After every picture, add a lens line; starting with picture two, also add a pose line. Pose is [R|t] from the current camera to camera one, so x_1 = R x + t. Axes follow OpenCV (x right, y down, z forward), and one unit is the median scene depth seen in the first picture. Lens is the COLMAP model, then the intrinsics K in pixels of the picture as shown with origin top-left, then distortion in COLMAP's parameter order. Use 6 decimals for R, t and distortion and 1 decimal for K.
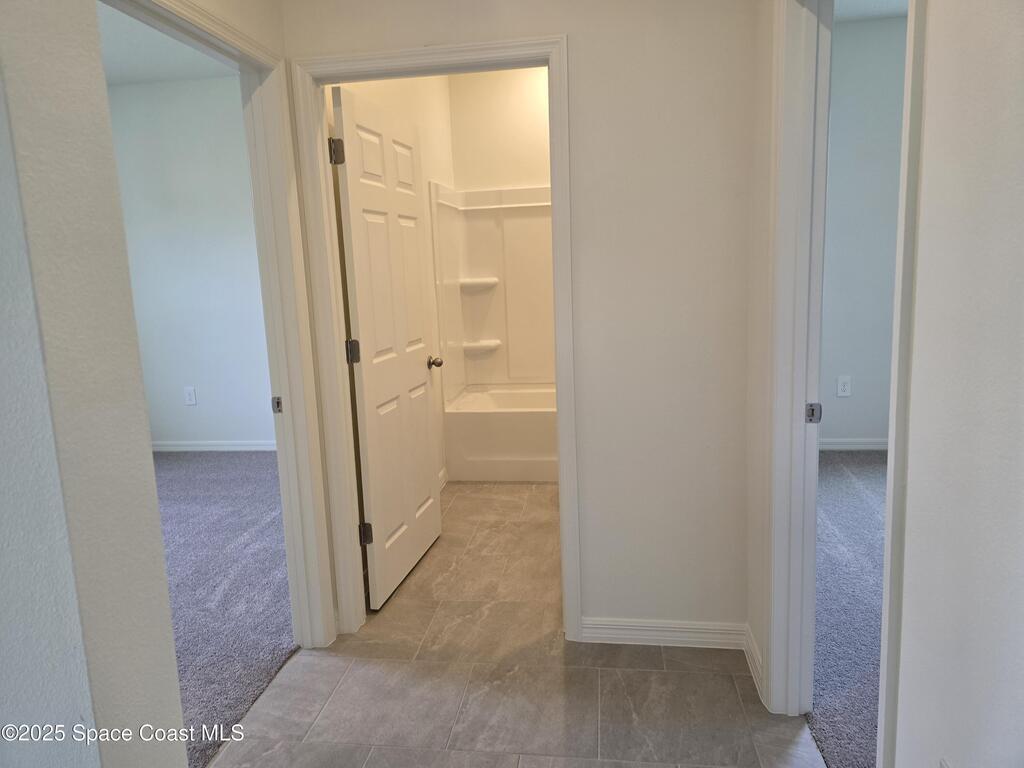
lens RADIAL K [[685.9, 0, 512.0], [0, 685.9, 384.0], [0, 0, 1]] dist [0.107978, -0.105920]
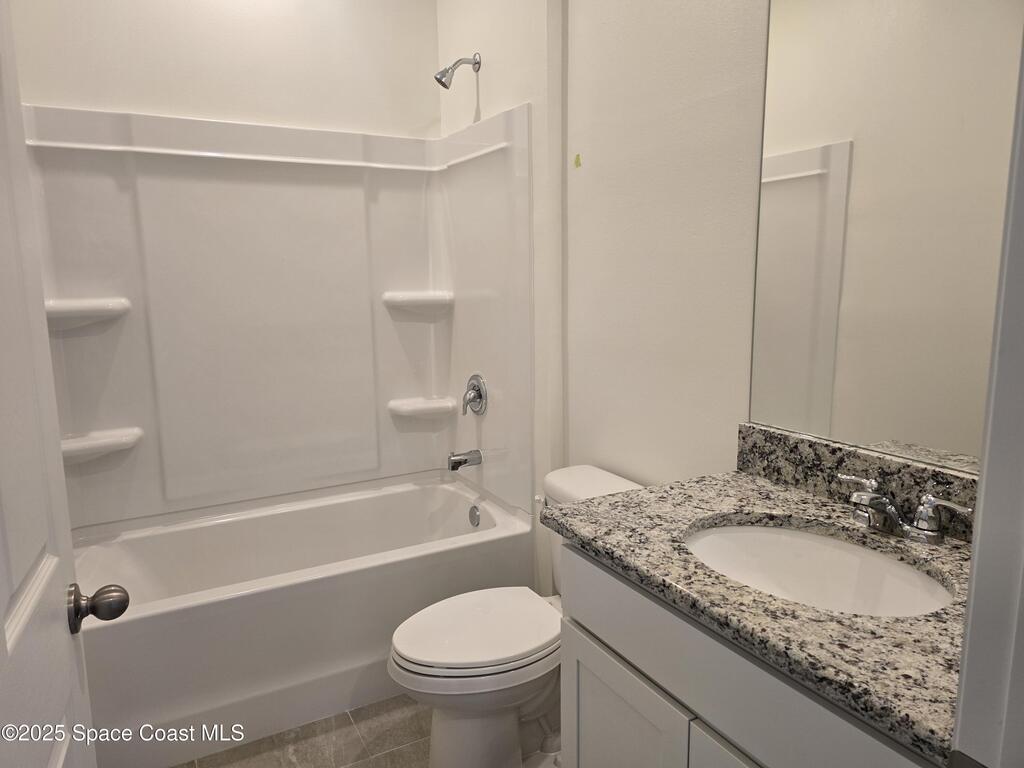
lens RADIAL K [[685.9, 0, 512.0], [0, 685.9, 384.0], [0, 0, 1]] dist [0.107978, -0.105920]
pose [[0.803520, -0.065259, 0.591690, -0.099445], [0.080024, 0.996792, 0.001266, -0.077148], [-0.589874, 0.046332, 0.806165, 0.463977]]
